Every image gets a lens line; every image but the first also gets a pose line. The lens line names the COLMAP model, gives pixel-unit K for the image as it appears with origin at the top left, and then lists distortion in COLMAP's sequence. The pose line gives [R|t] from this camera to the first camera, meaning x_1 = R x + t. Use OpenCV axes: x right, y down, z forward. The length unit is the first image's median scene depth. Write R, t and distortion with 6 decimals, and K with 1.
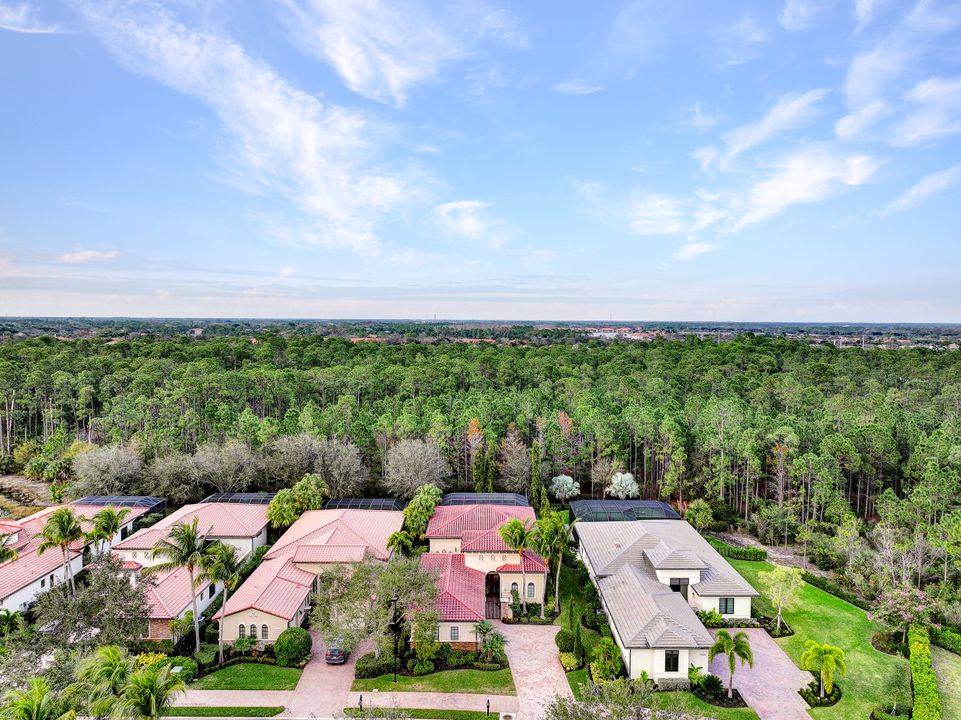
lens RADIAL K [[671.6, 0, 483.7], [0, 671.6, 356.5], [0, 0, 1]] dist [0.003519, 0.003574]
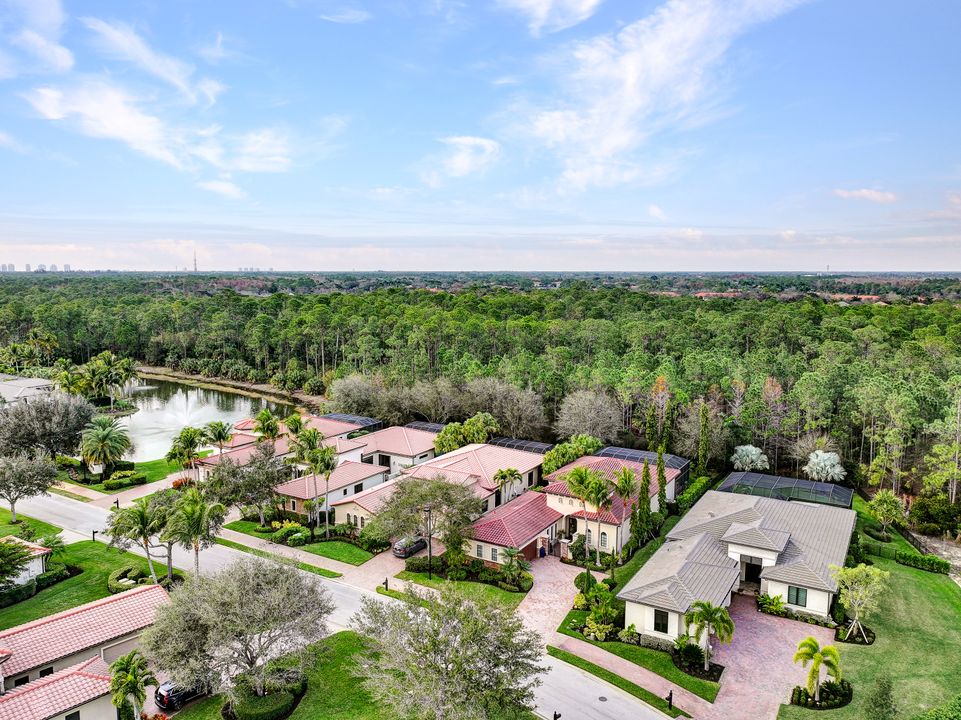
lens RADIAL K [[716.2, 0, 464.5], [0, 716.2, 359.9], [0, 0, 1]] dist [0.007242, 0.003689]
pose [[0.847951, 0.060792, -0.526577, 0.442606], [-0.025846, 0.996962, 0.073477, 0.003172], [0.529444, -0.048695, 0.846946, -0.013632]]
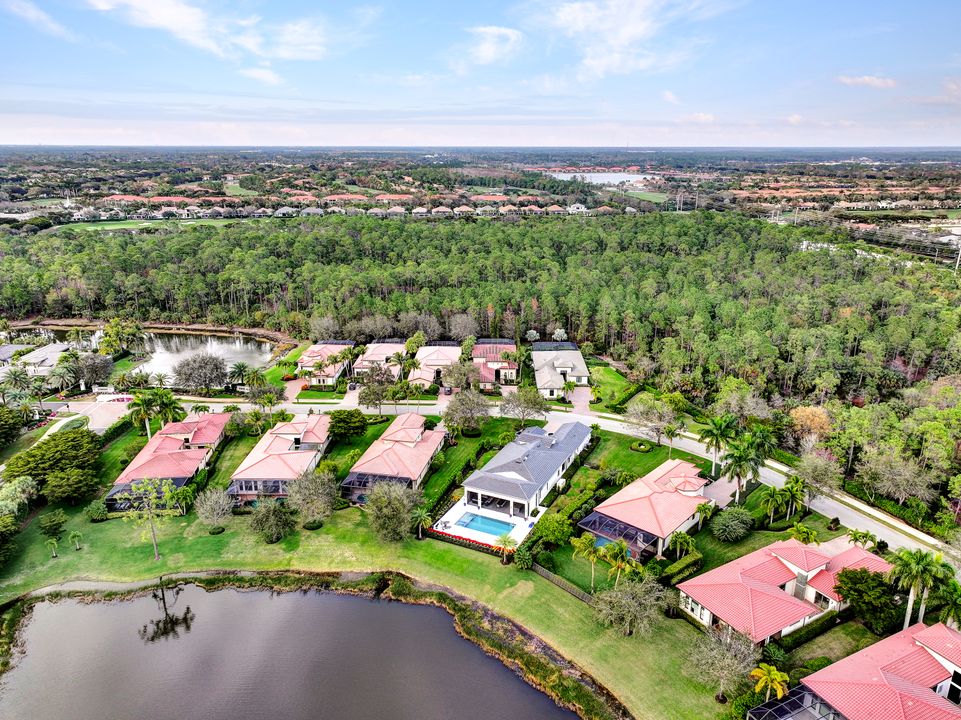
lens RADIAL K [[671.6, 0, 483.7], [0, 671.6, 356.5], [0, 0, 1]] dist [0.003519, 0.003574]
pose [[0.999786, 0.000553, -0.020662, 0.013036], [0.004579, 0.968875, 0.247508, -0.412629], [0.020156, -0.247550, 0.968666, -1.665133]]
